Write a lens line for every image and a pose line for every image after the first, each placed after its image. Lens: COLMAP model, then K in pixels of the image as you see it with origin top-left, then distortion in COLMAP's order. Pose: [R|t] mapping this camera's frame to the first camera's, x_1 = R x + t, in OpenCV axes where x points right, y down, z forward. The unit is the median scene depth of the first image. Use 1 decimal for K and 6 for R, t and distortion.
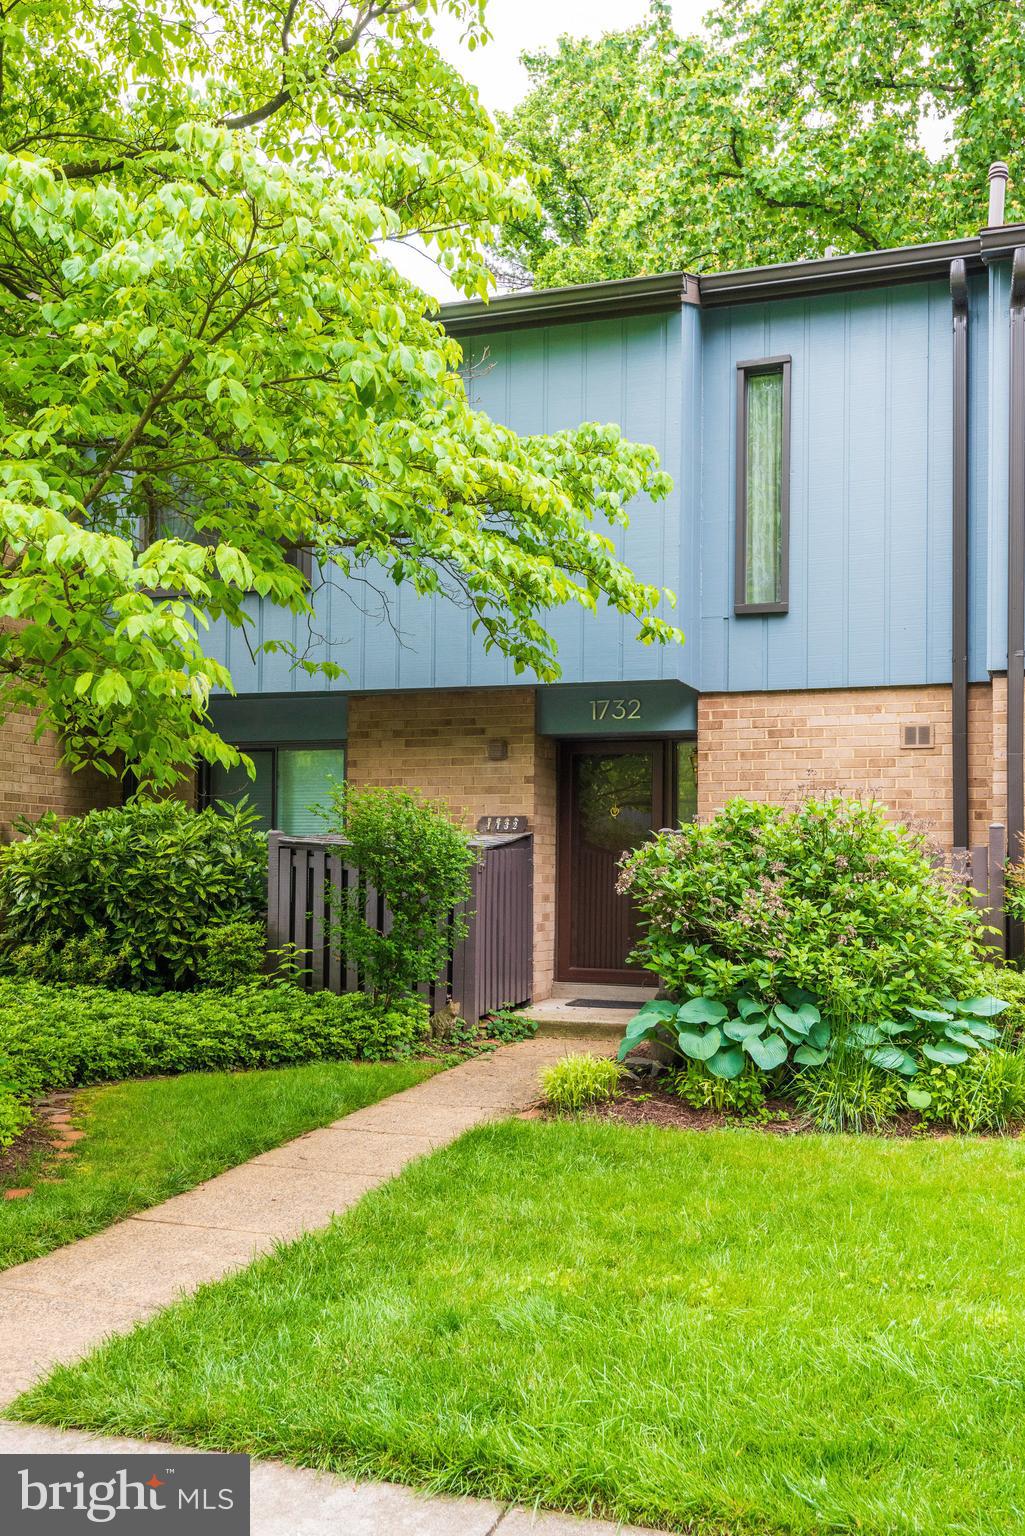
lens RADIAL K [[1373.4, 0, 512.5], [0, 1373.4, 768.0], [0, 0, 1]] dist [0.011363, 0.002114]
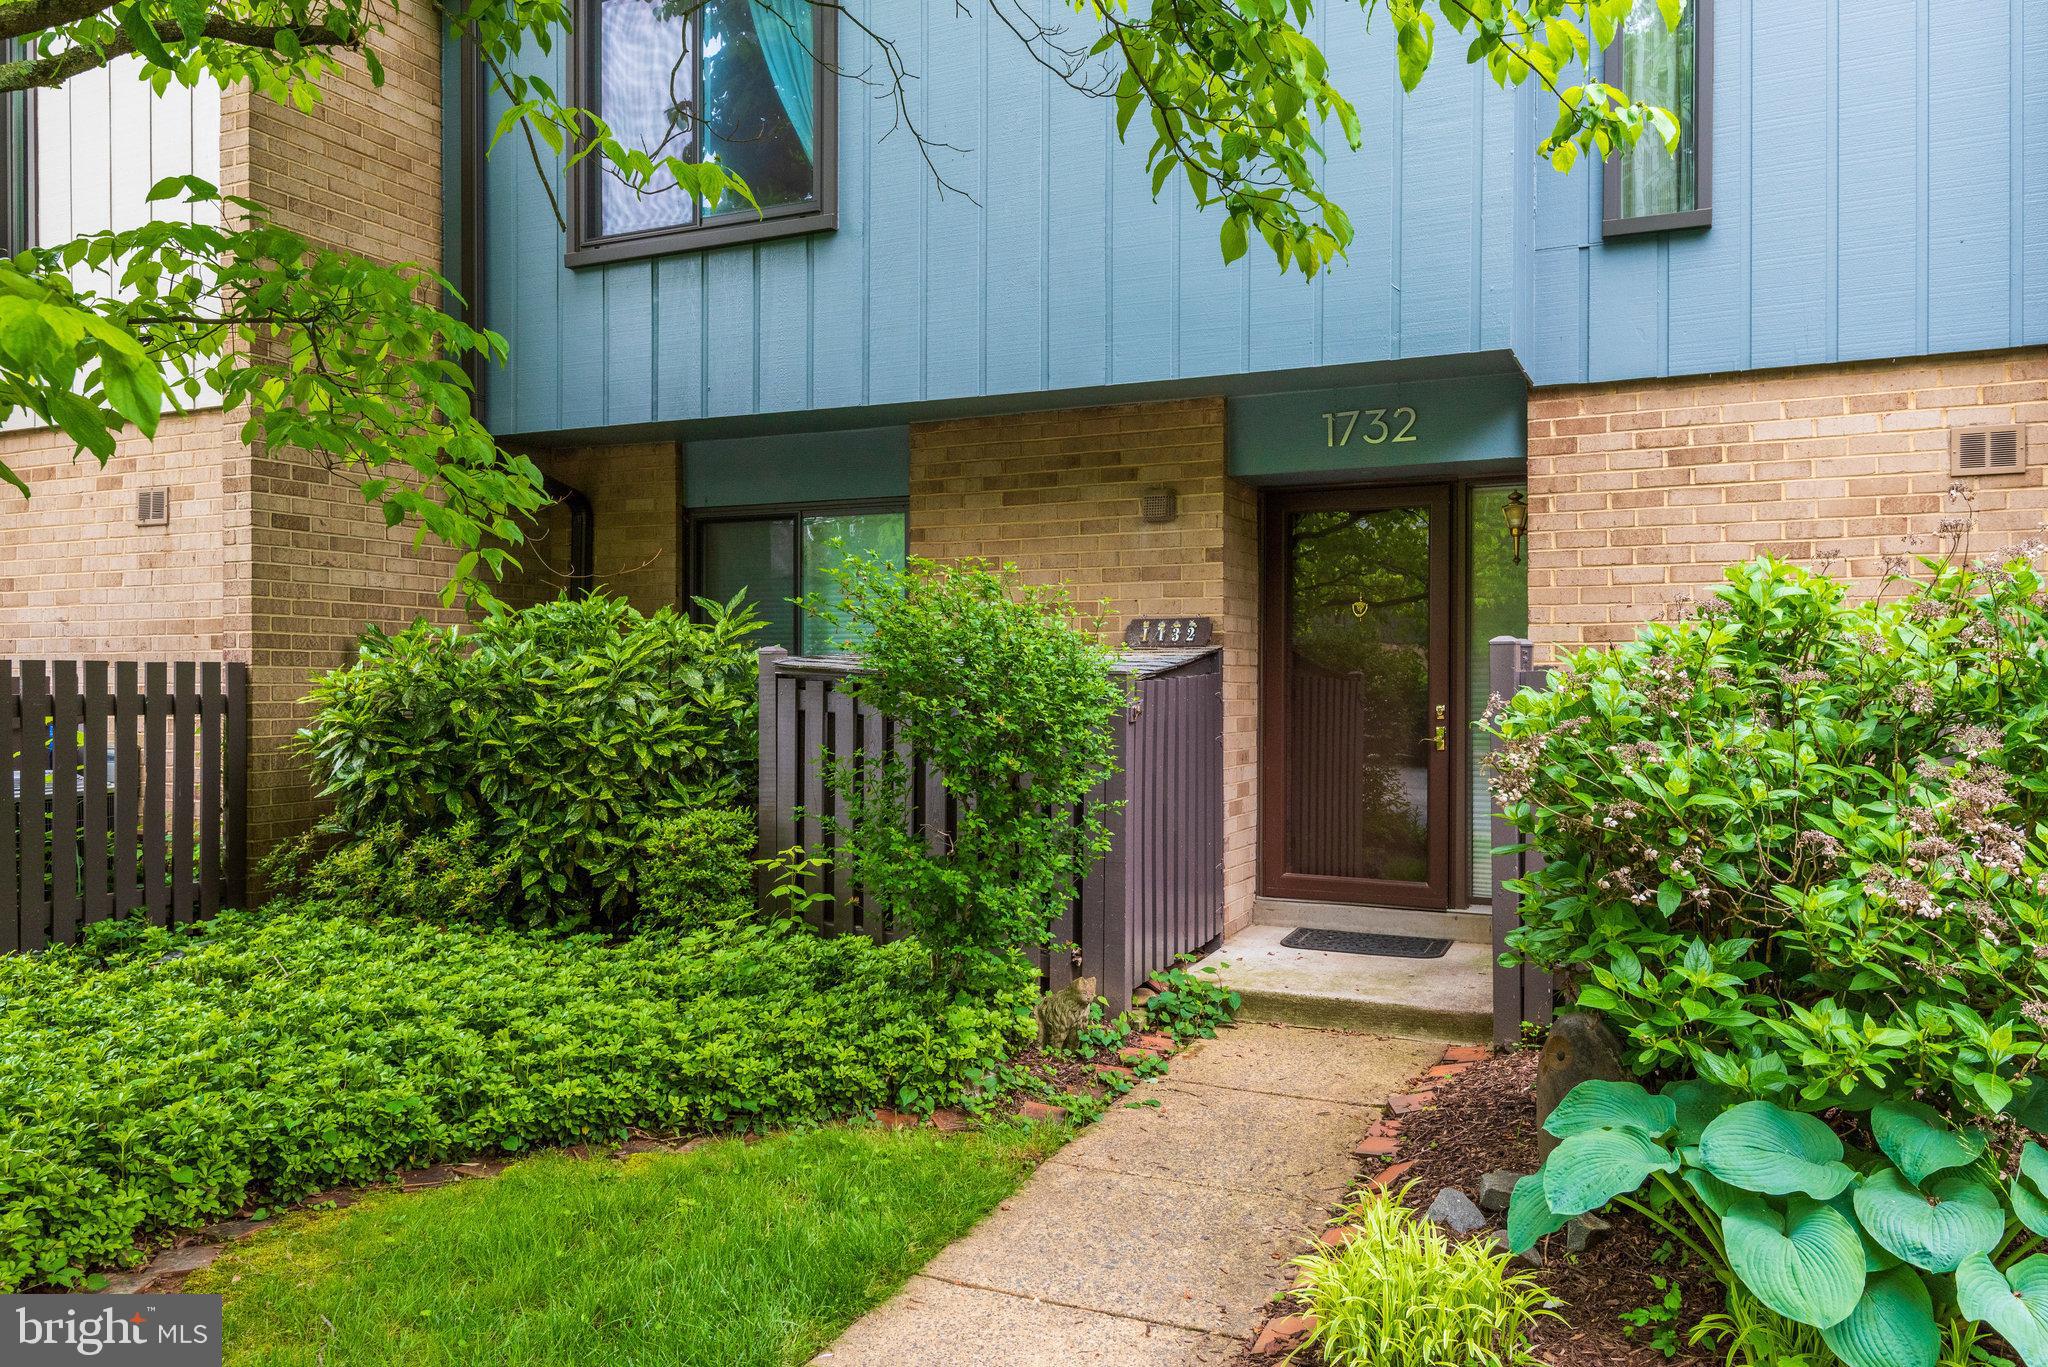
lens RADIAL K [[994.4, 0, 1024.0], [0, 994.4, 683.5], [0, 0, 1]] dist [0.026530, -0.000096]
pose [[0.993104, -0.004068, -0.117165, -0.020038], [0.014537, 0.995958, 0.088640, 0.025967], [0.116331, -0.089732, 0.989149, 0.611984]]
